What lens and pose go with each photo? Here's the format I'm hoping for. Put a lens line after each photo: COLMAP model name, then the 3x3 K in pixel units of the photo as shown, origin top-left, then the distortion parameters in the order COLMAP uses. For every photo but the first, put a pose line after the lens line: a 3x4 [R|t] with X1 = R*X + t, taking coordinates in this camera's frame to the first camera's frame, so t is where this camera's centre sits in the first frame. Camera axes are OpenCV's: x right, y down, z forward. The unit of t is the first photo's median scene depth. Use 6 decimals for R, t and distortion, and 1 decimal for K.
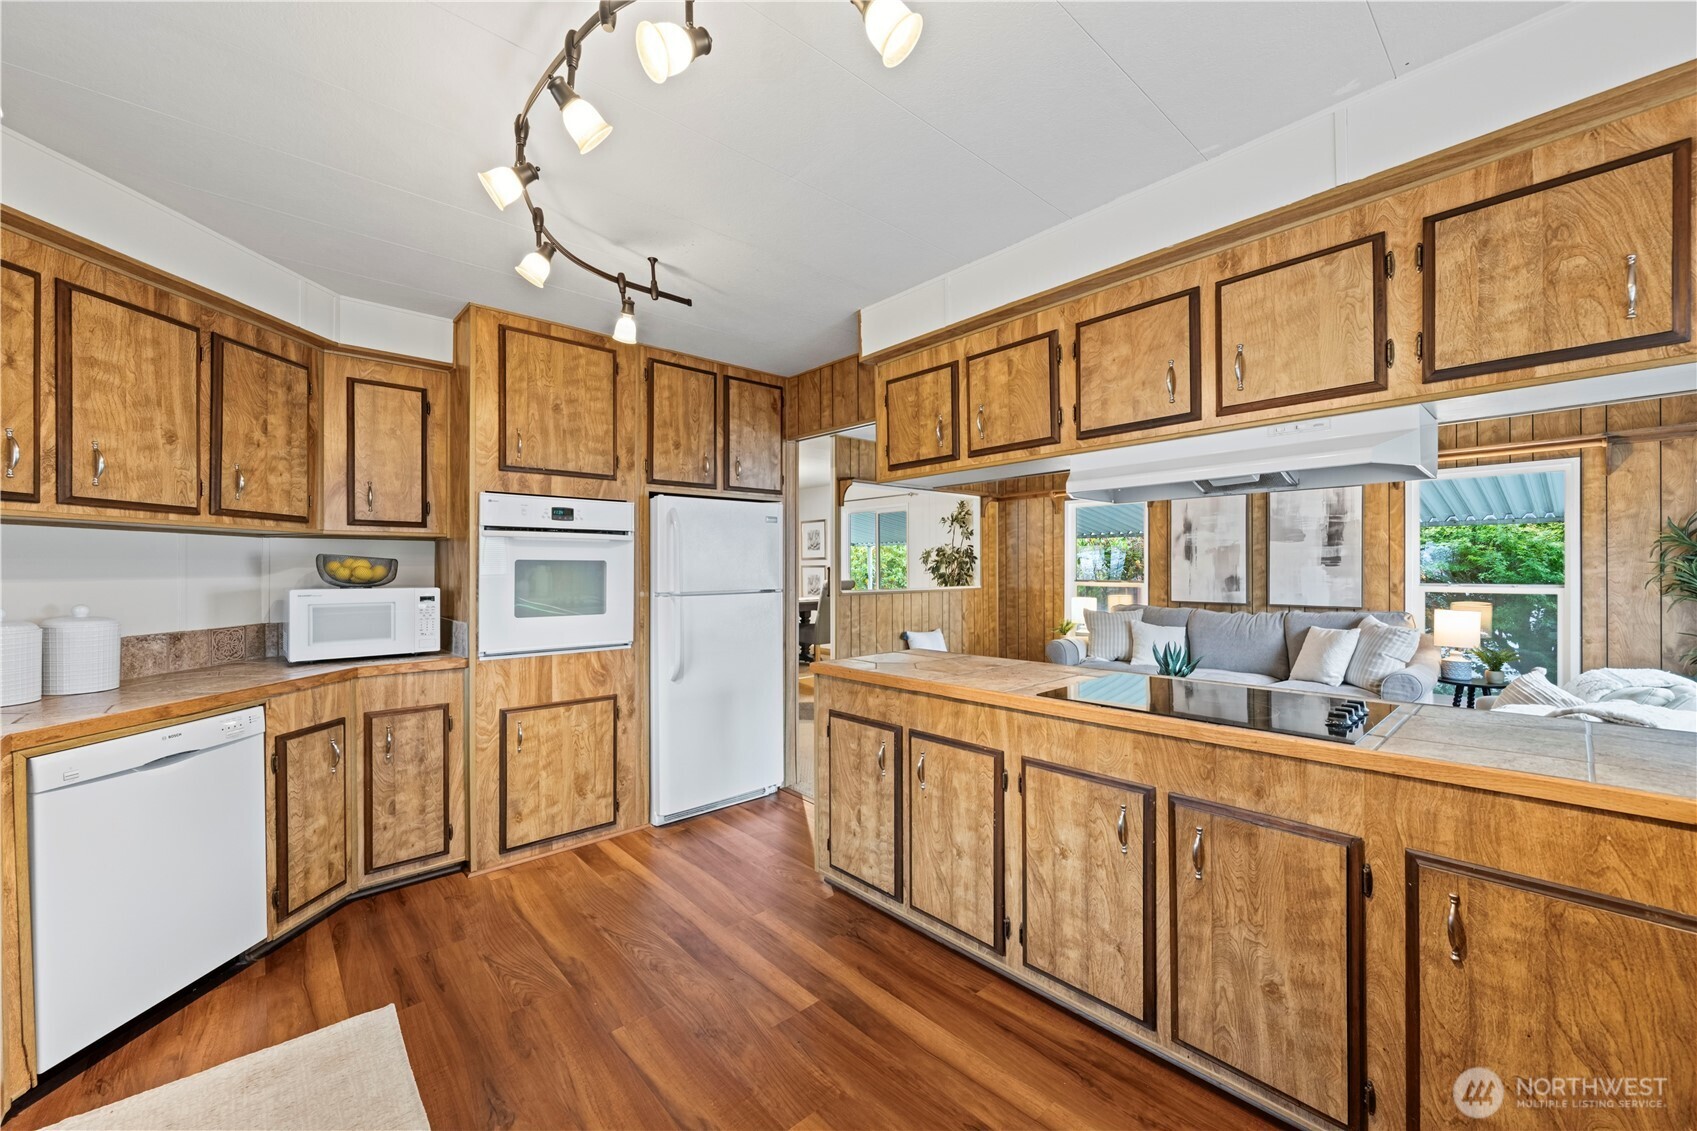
lens RADIAL K [[667.1, 0, 847.6], [0, 667.1, 568.2], [0, 0, 1]] dist [-0.000654, 0.000568]
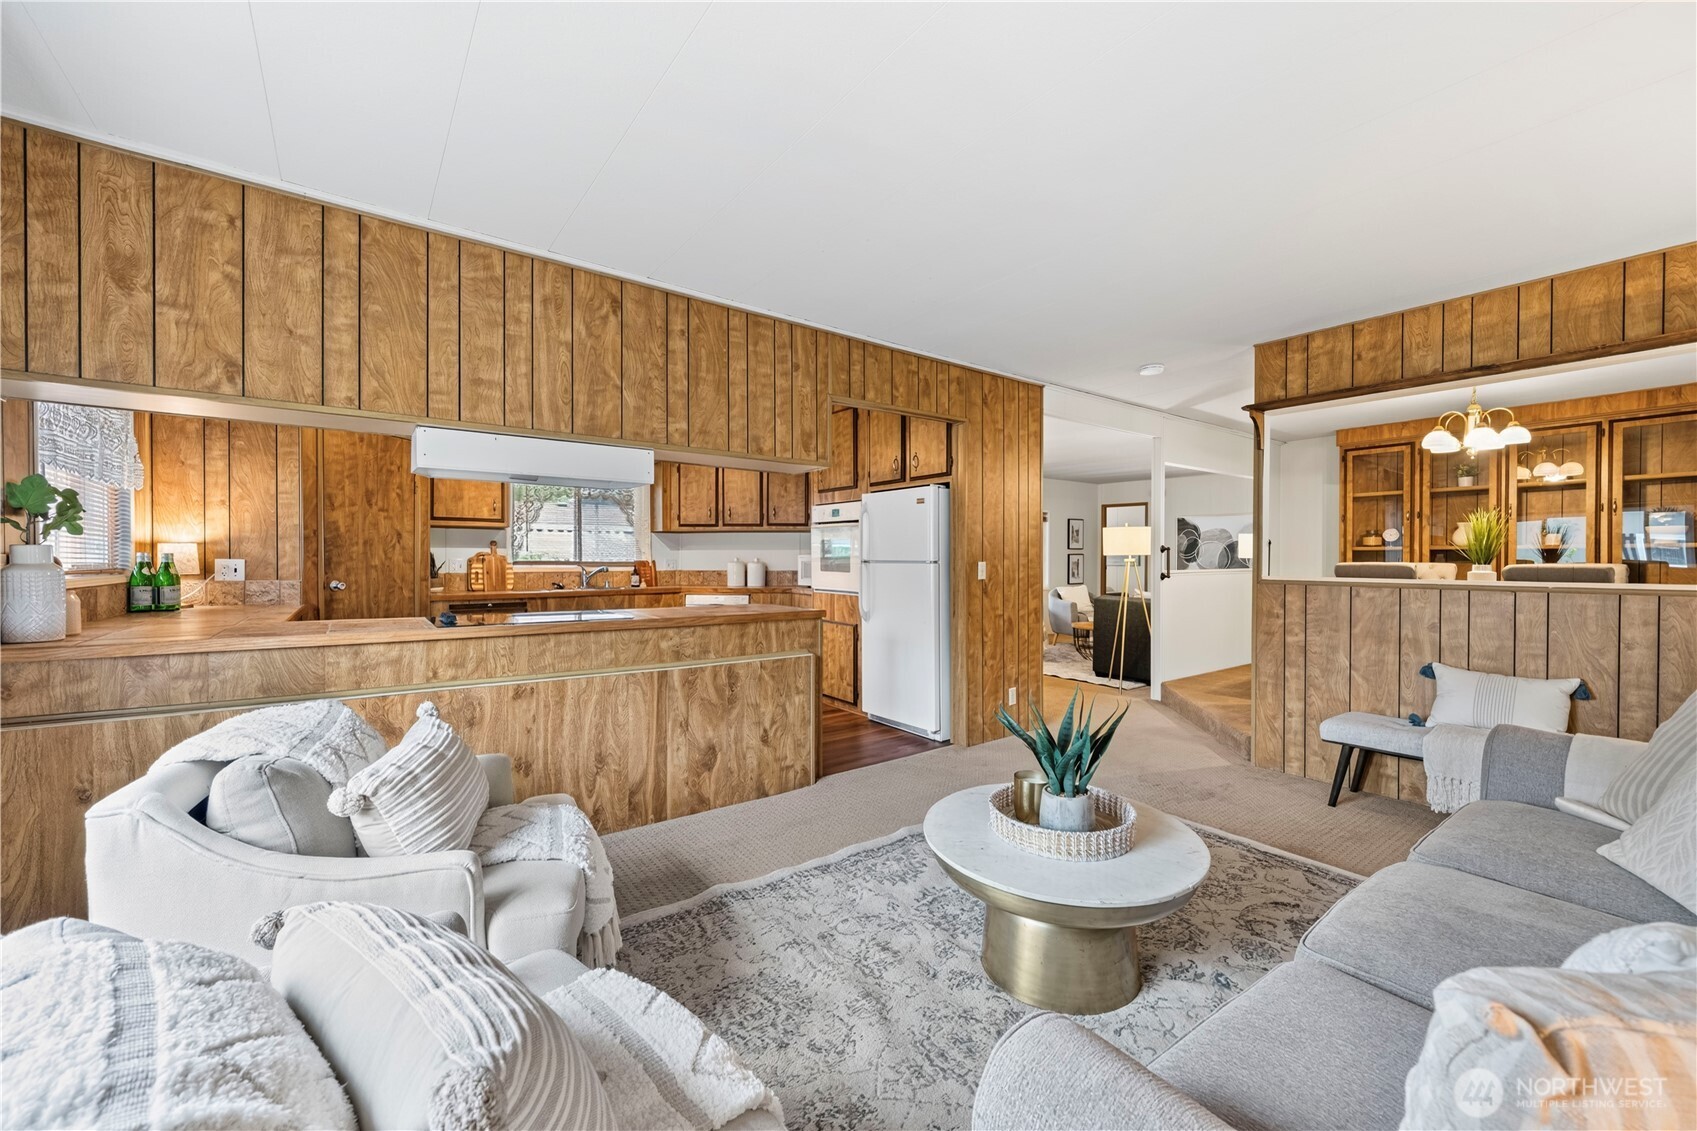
lens RADIAL K [[667.1, 0, 852.5], [0, 667.1, 570.4], [0, 0, 1]] dist [-0.000654, 0.000568]
pose [[-0.089539, 0.024042, -0.995693, 1.497093], [-0.004601, 0.999688, 0.024552, 0.028662], [0.995973, 0.006779, -0.089401, 1.383296]]
